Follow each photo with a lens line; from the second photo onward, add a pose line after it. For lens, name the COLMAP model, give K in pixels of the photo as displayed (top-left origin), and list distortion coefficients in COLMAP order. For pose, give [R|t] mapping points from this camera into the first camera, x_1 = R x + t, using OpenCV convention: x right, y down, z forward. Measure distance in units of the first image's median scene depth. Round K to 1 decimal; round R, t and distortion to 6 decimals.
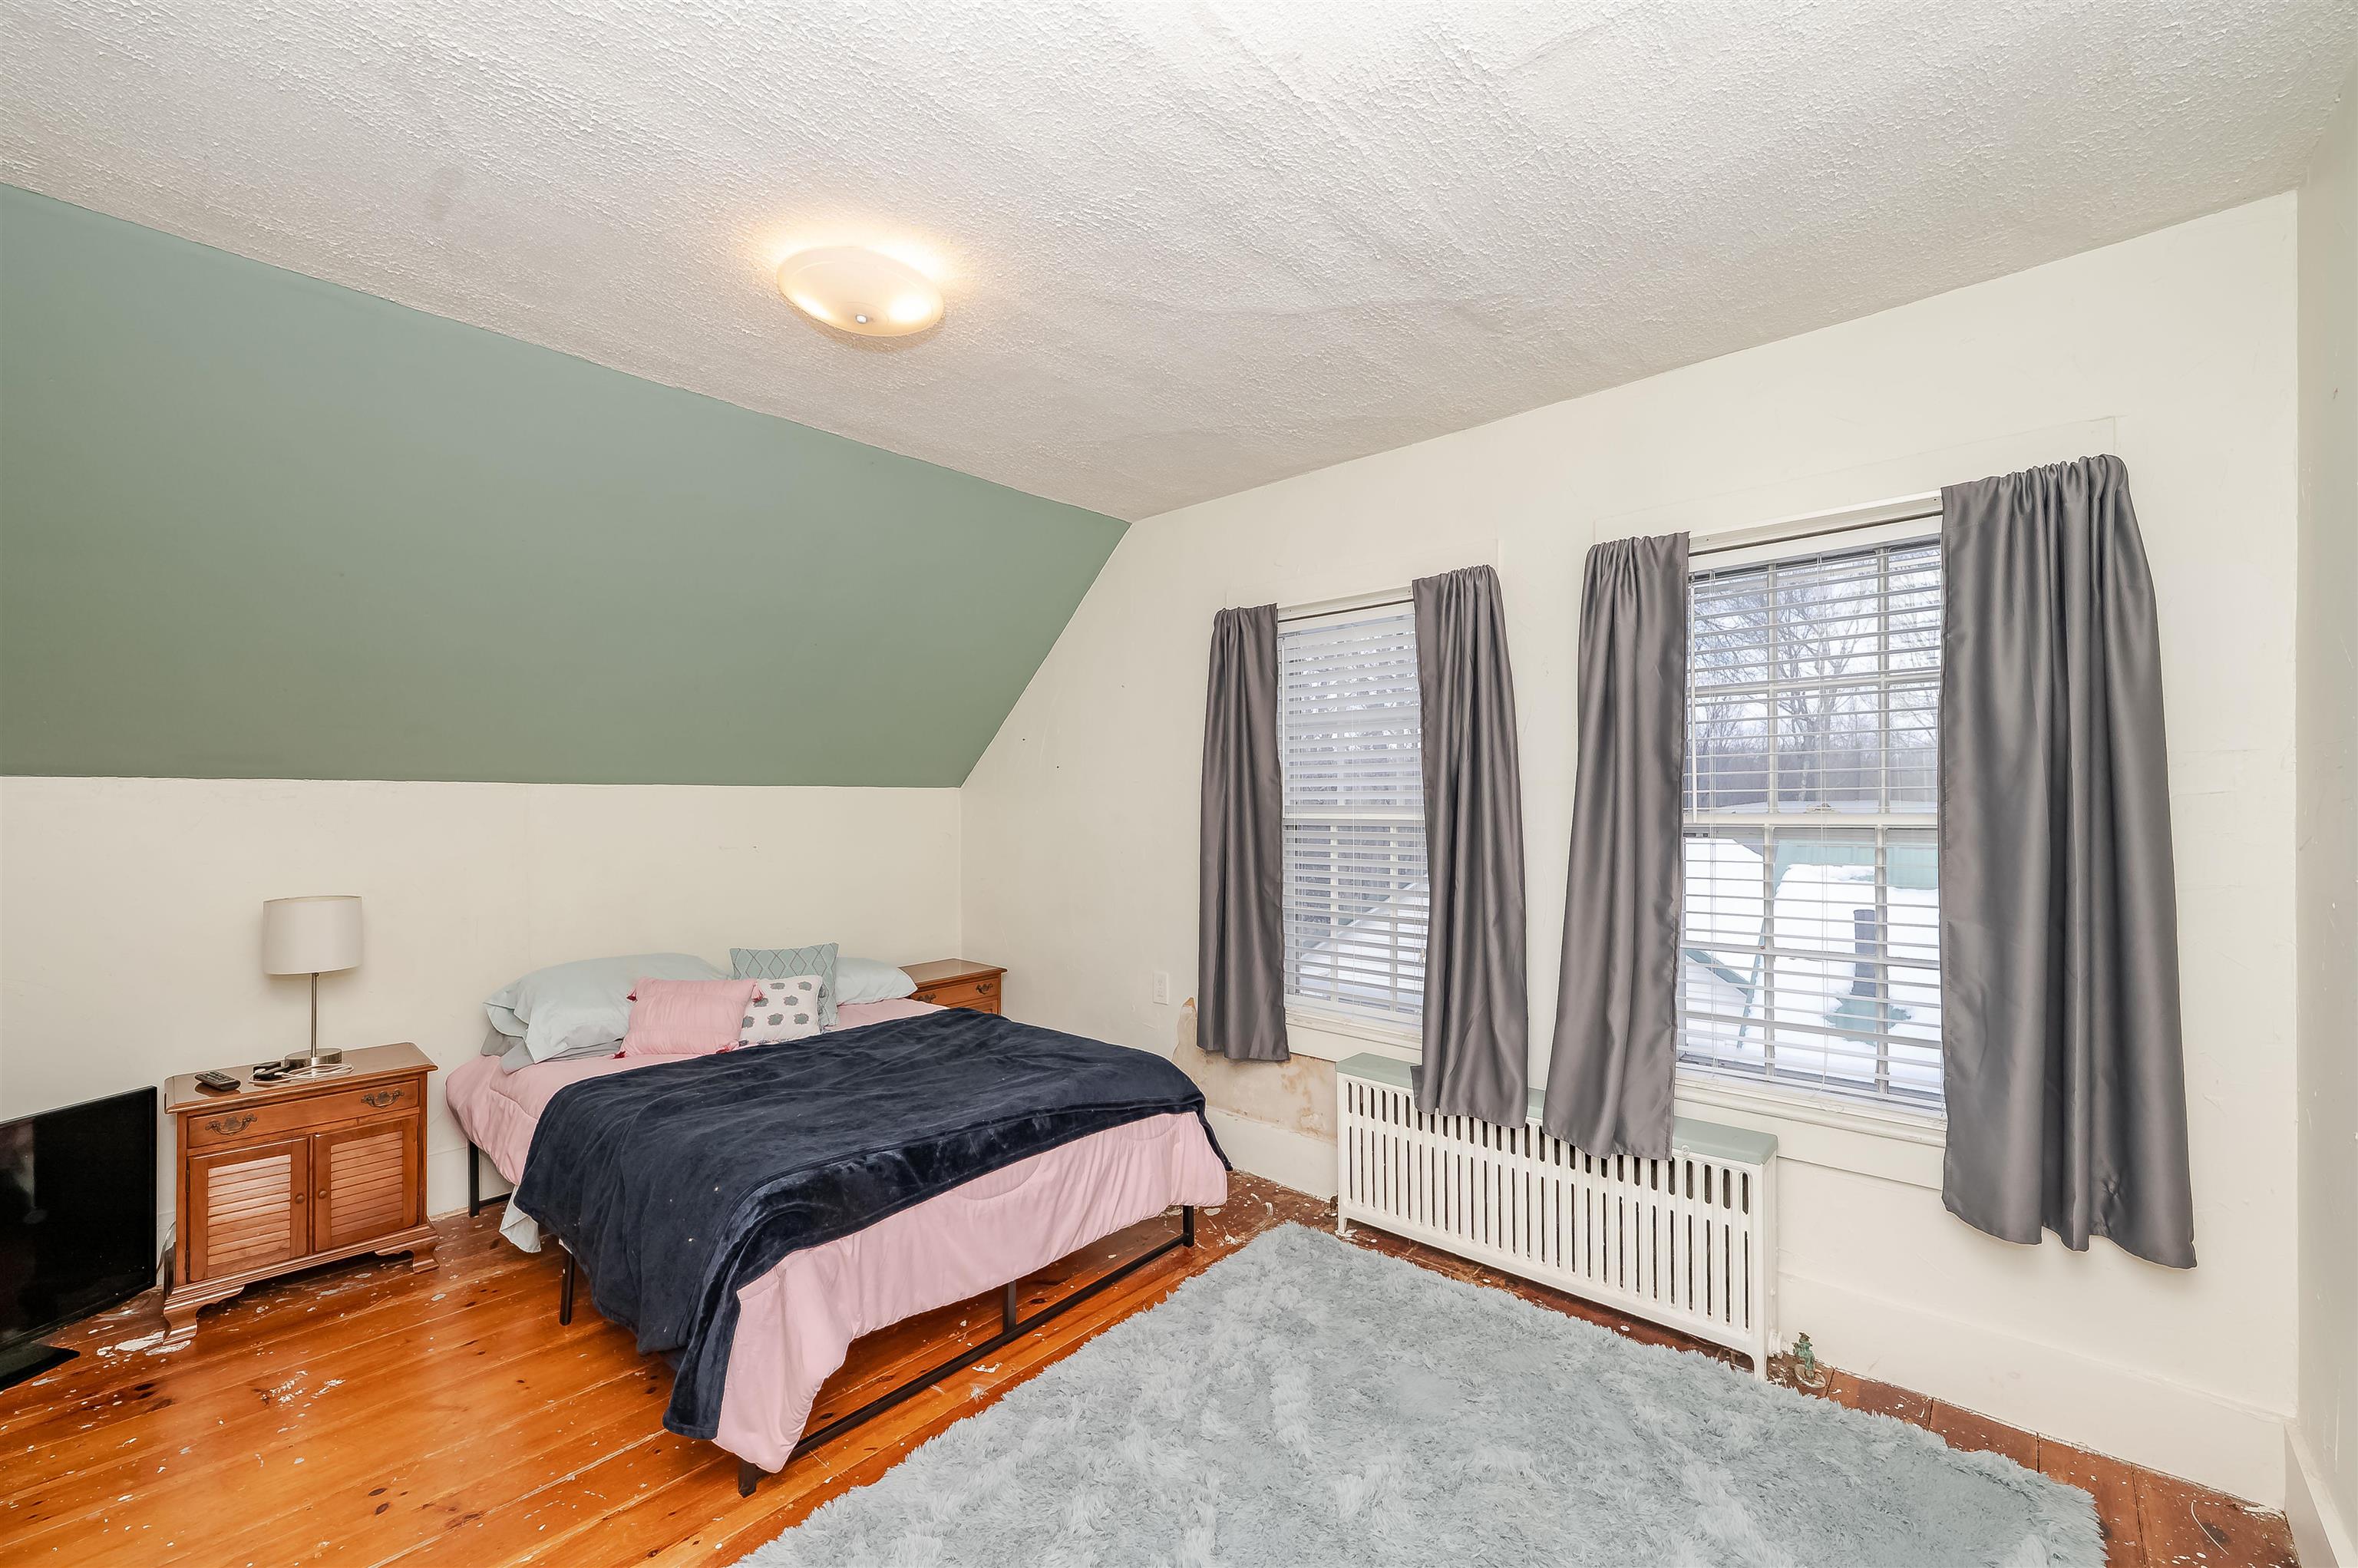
lens RADIAL K [[960.9, 0, 1181.4], [0, 960.9, 796.1], [0, 0, 1]] dist [0.001476, -0.000170]
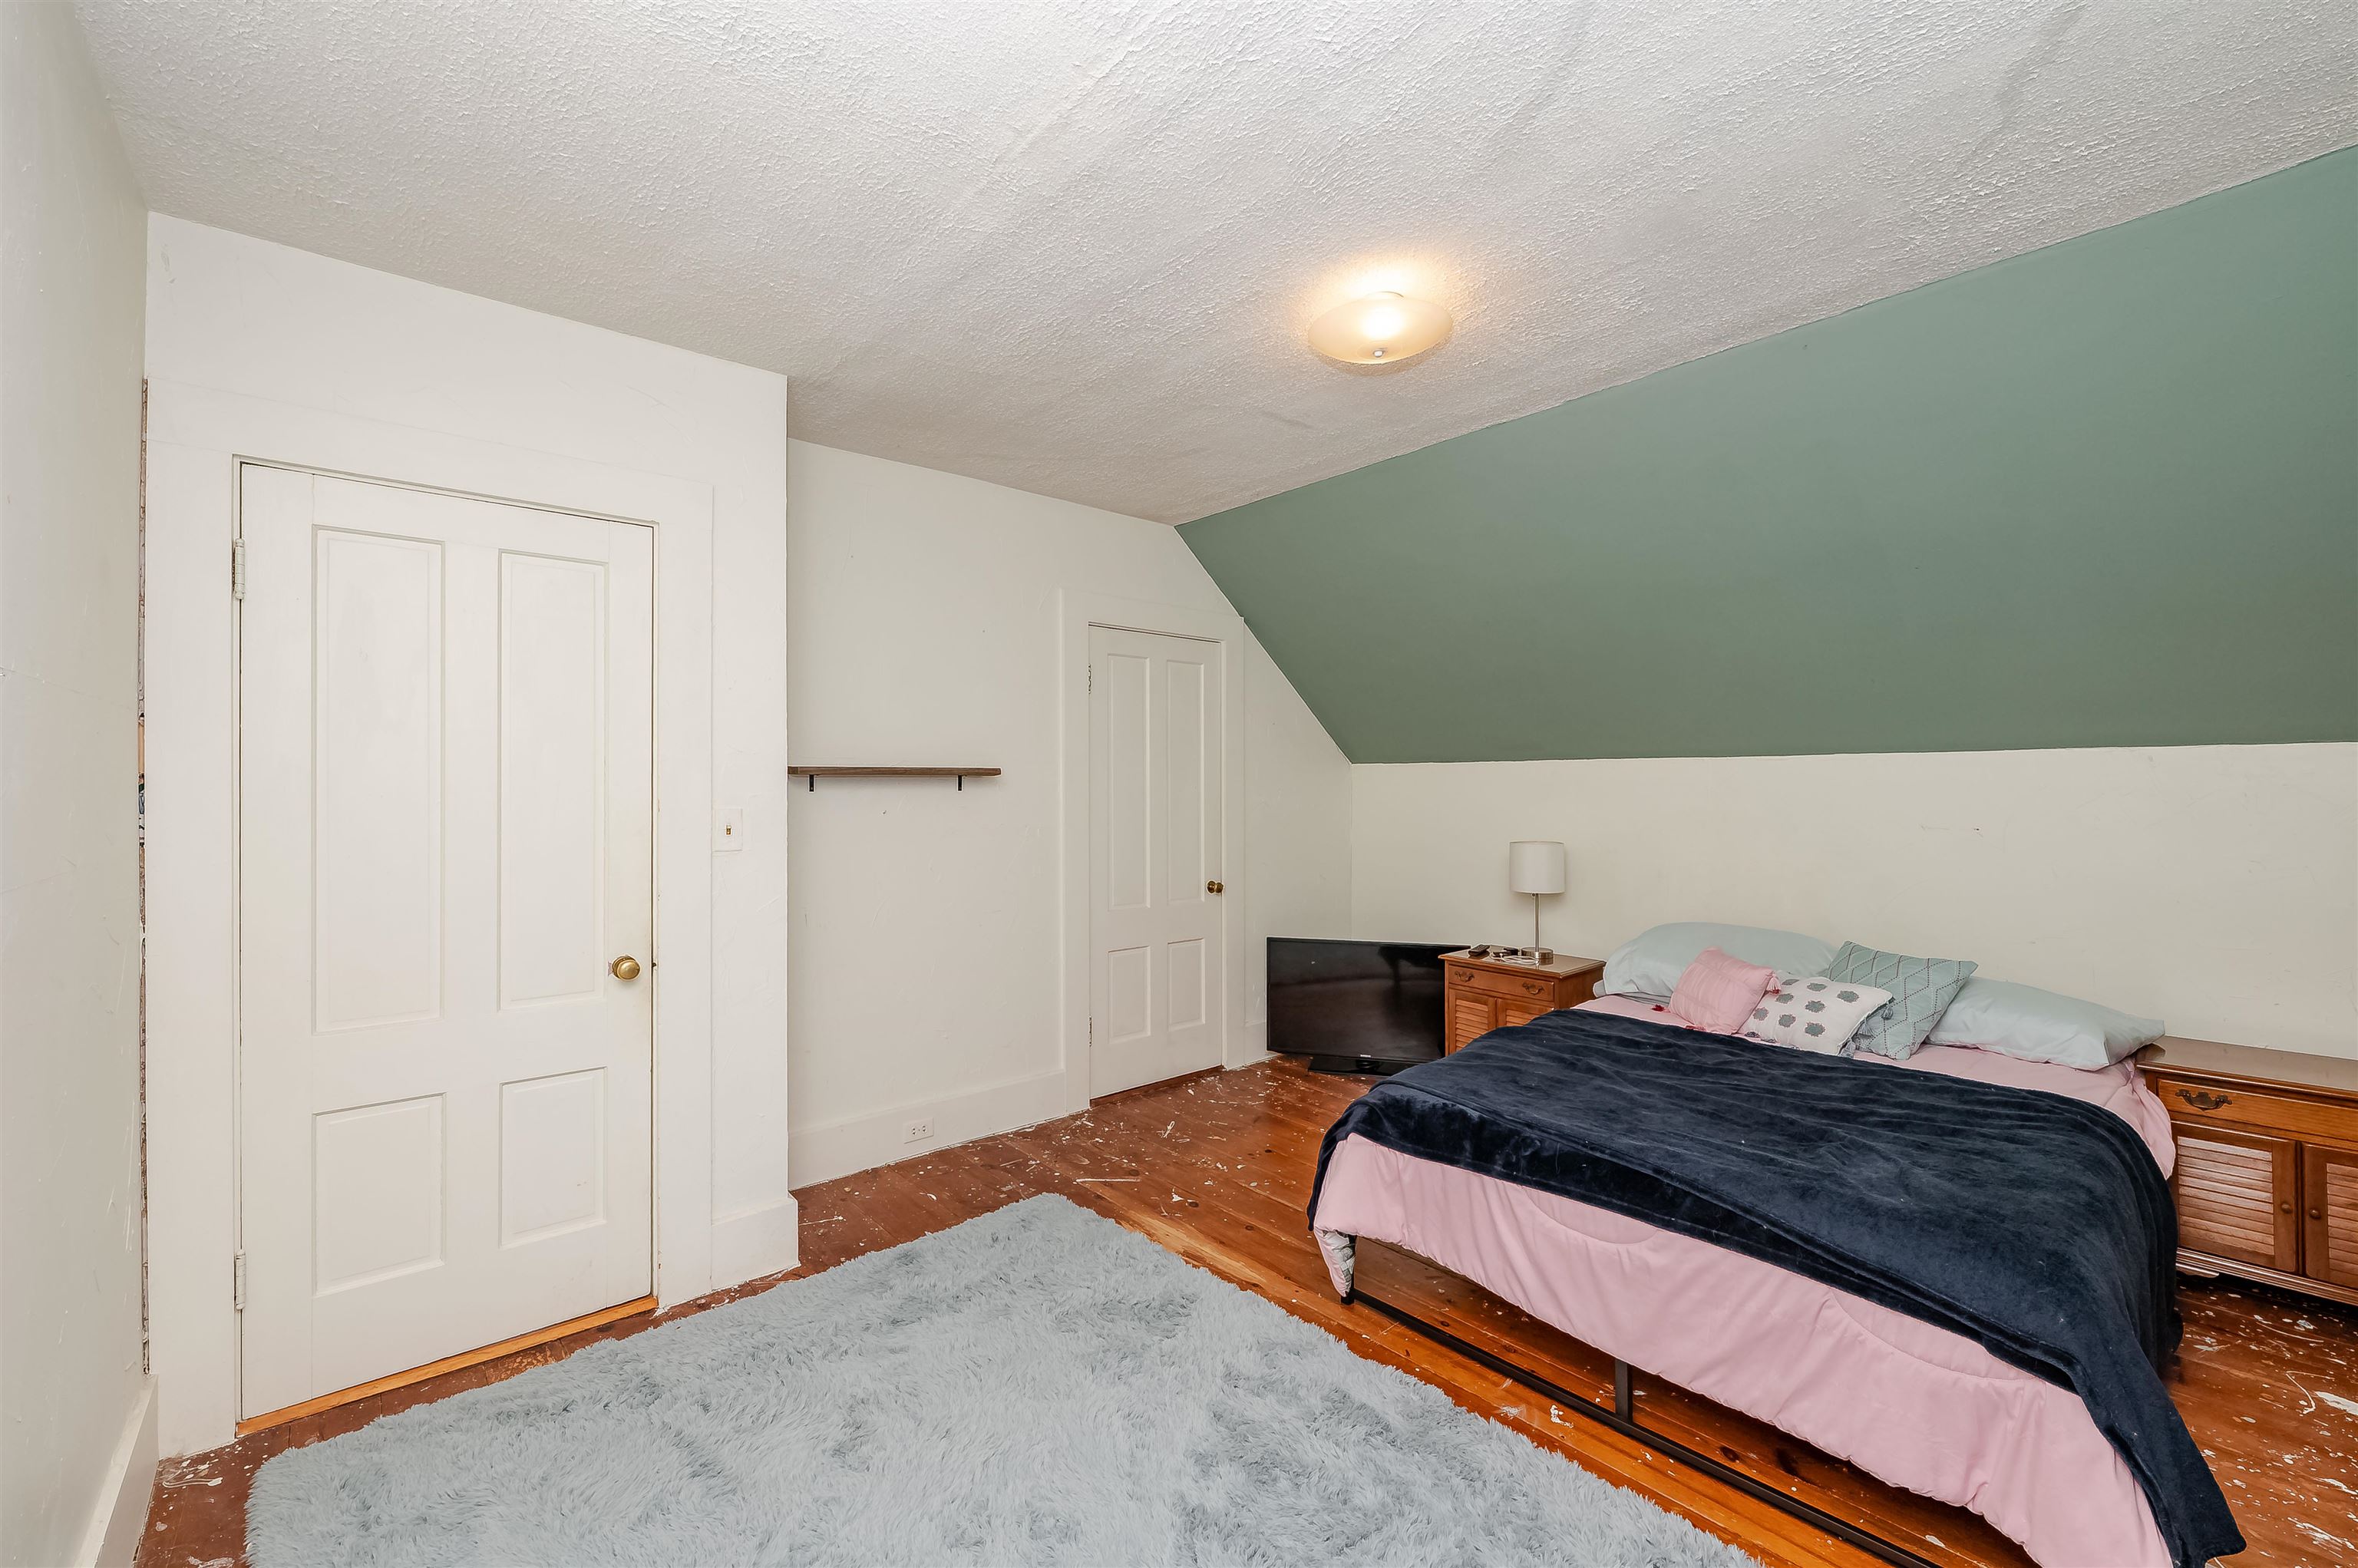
lens RADIAL K [[960.9, 0, 1174.5], [0, 960.9, 784.0], [0, 0, 1]] dist [0.001476, -0.000170]
pose [[-0.141678, 0.005360, -0.989898, 0.620561], [0.023905, 0.999712, 0.001992, 0.001499], [0.989624, -0.023381, -0.141765, 0.677219]]
